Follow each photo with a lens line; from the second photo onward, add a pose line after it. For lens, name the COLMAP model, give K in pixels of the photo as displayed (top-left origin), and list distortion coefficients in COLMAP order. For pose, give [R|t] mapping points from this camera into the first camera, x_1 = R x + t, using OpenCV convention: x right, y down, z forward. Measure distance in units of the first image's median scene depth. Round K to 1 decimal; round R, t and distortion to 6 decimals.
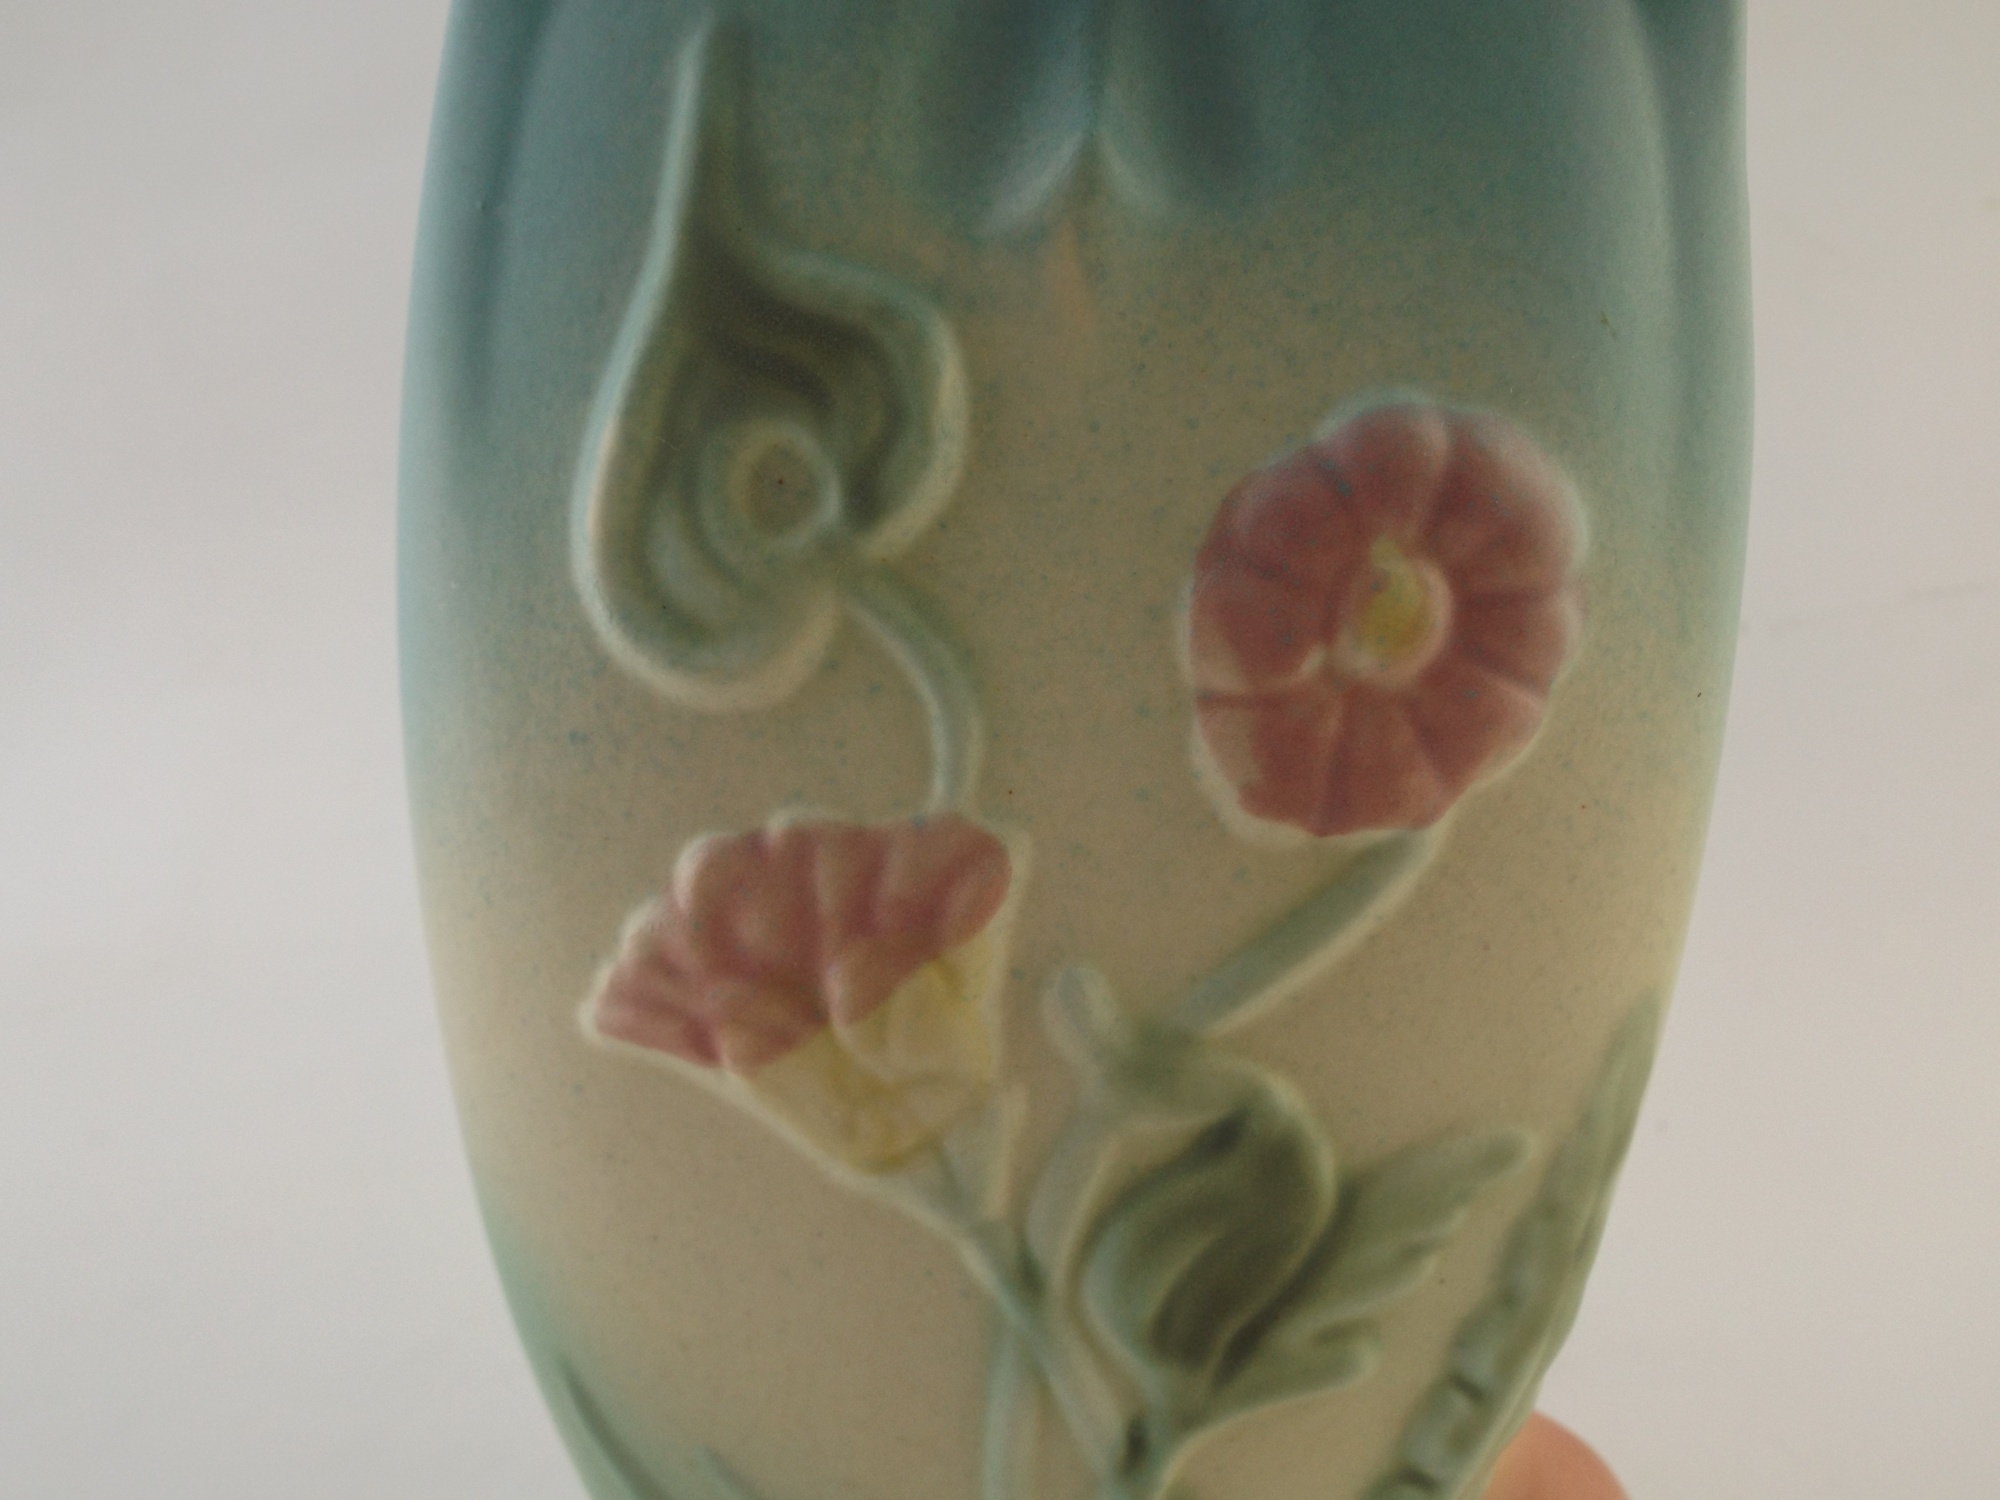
lens RADIAL K [[1404.6, 0, 1000.0], [0, 1404.6, 750.0], [0, 0, 1]] dist [0.002287, -0.001075]
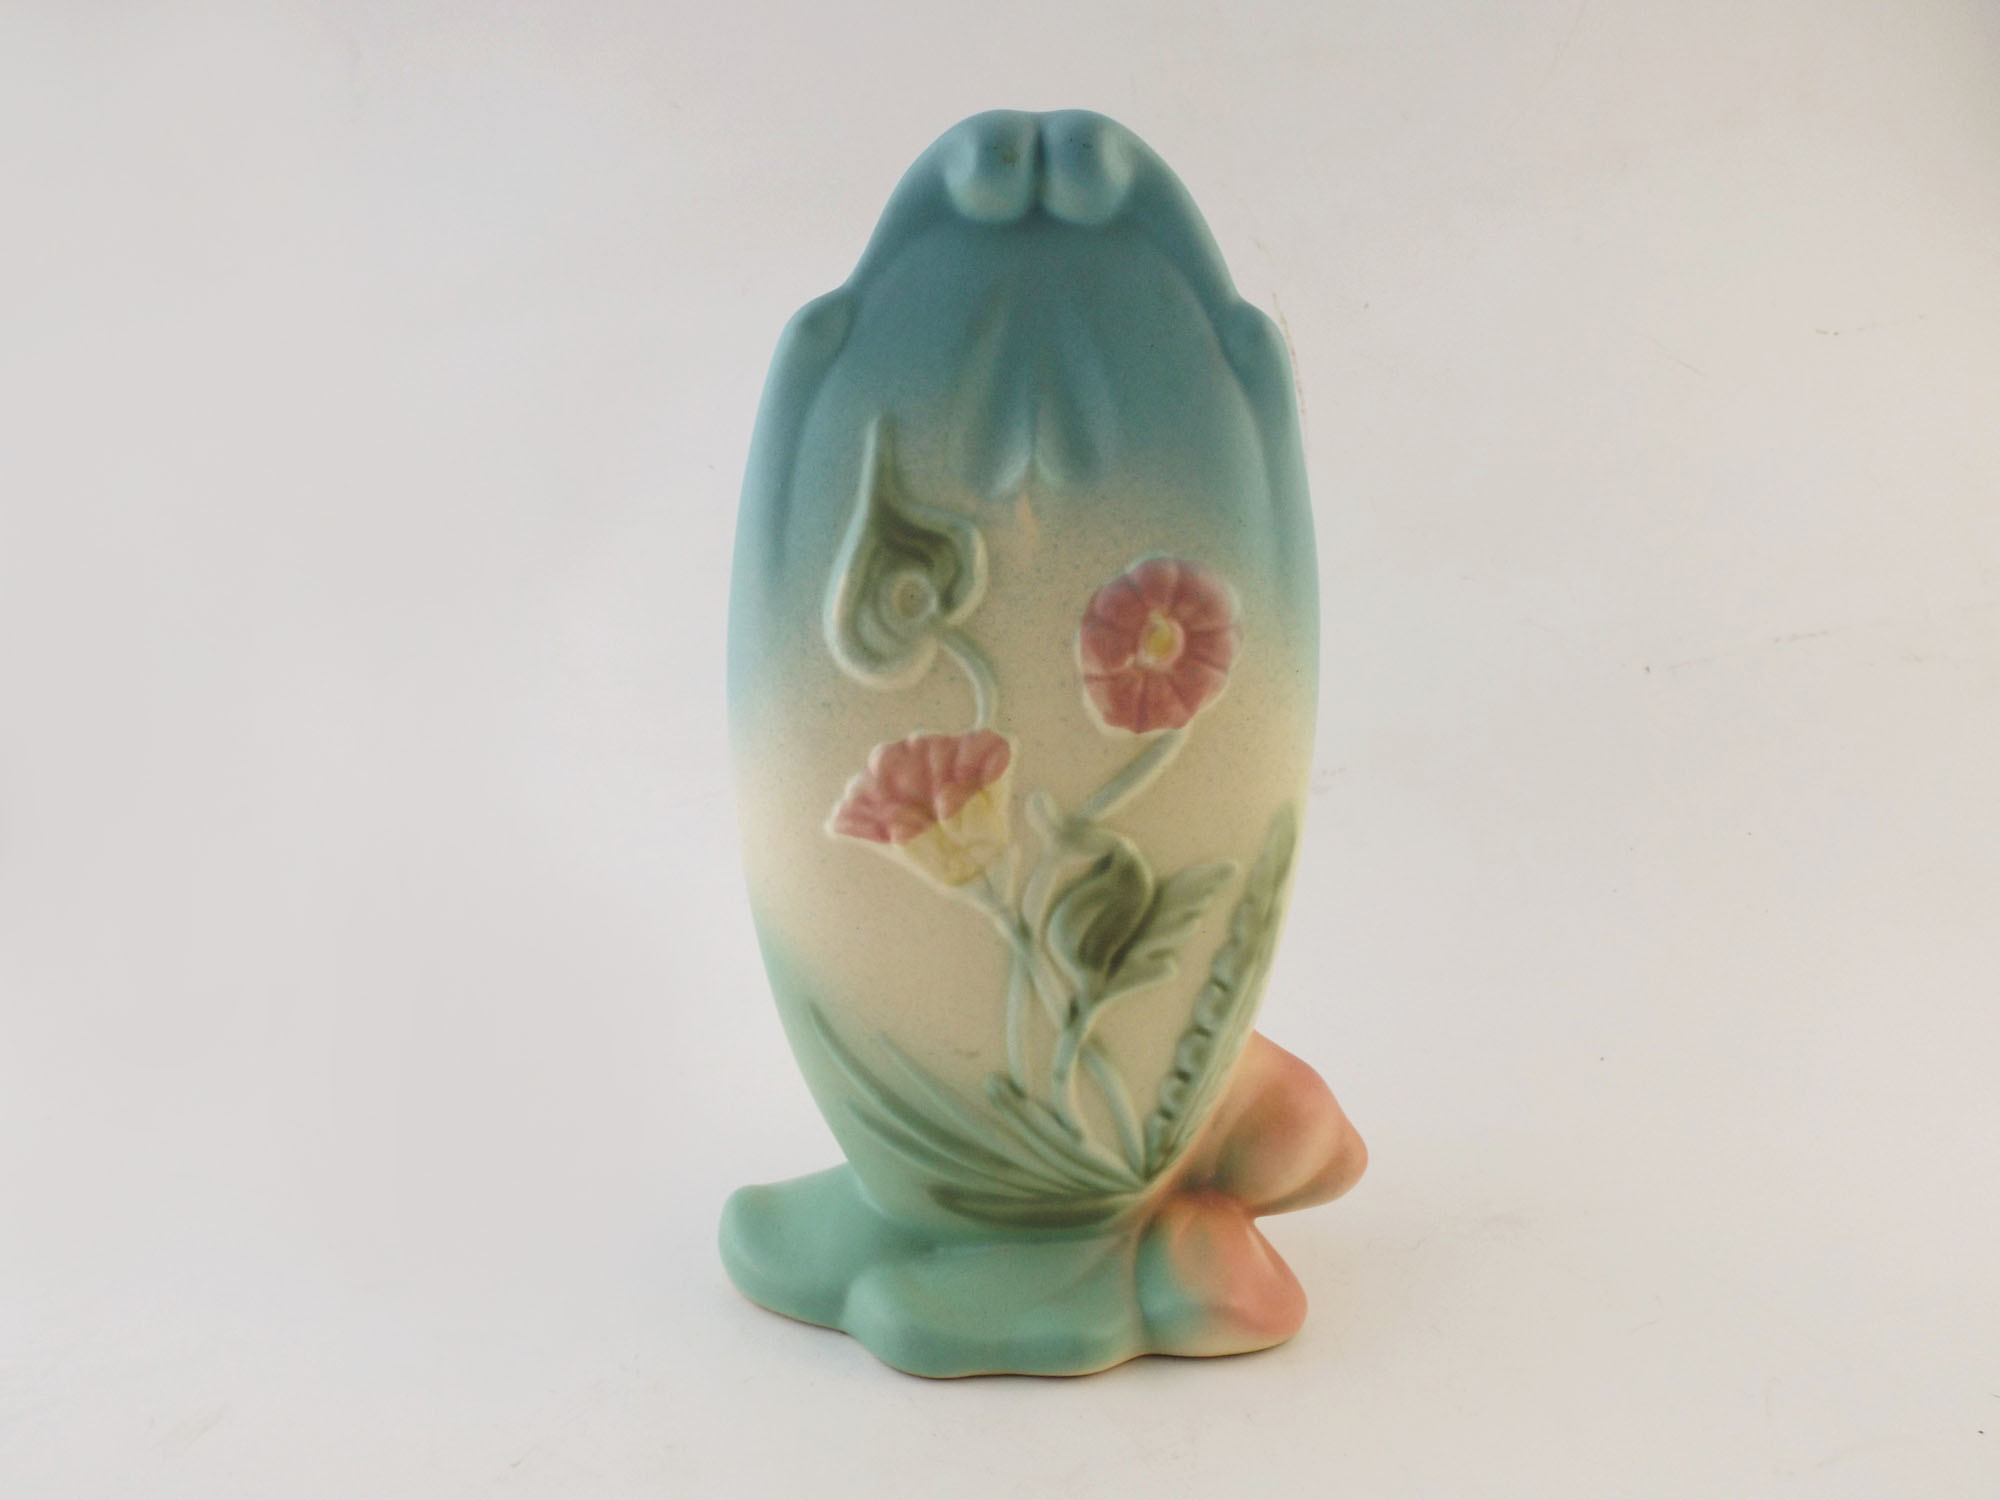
lens RADIAL K [[1404.6, 0, 1000.0], [0, 1404.6, 750.0], [0, 0, 1]] dist [0.002287, -0.001075]
pose [[0.998123, -0.038086, 0.047968, -0.126615], [0.039920, 0.998485, -0.037877, 0.172639], [-0.046452, 0.039721, 0.998130, -1.408863]]
